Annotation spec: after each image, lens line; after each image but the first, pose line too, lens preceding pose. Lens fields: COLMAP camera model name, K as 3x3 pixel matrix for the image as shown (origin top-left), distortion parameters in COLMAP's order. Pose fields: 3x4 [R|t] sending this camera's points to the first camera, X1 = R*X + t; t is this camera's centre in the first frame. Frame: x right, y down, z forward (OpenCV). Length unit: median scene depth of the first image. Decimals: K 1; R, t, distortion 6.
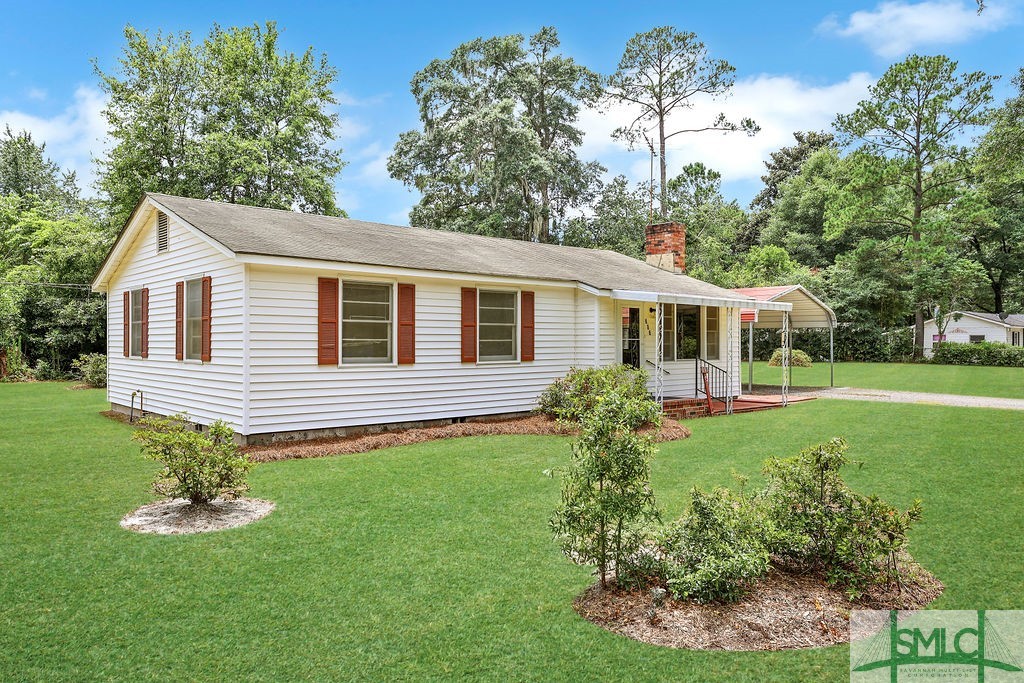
lens RADIAL K [[717.4, 0, 512.0], [0, 717.4, 341.5], [0, 0, 1]] dist [0.008610, 0.036498]
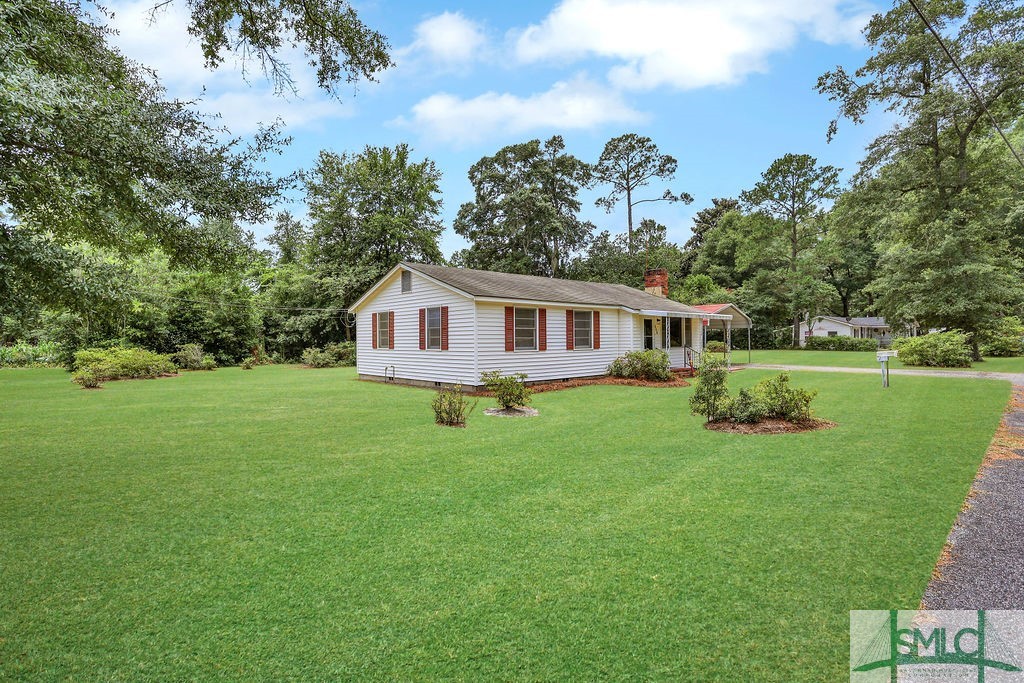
lens RADIAL K [[504.5, 0, 512.3], [0, 504.5, 334.0], [0, 0, 1]] dist [-0.002922, -0.000072]
pose [[0.999937, -0.009901, 0.005361, -0.056181], [0.009949, 0.999910, -0.008990, -0.000208], [-0.005272, 0.009043, 0.999945, -0.085224]]
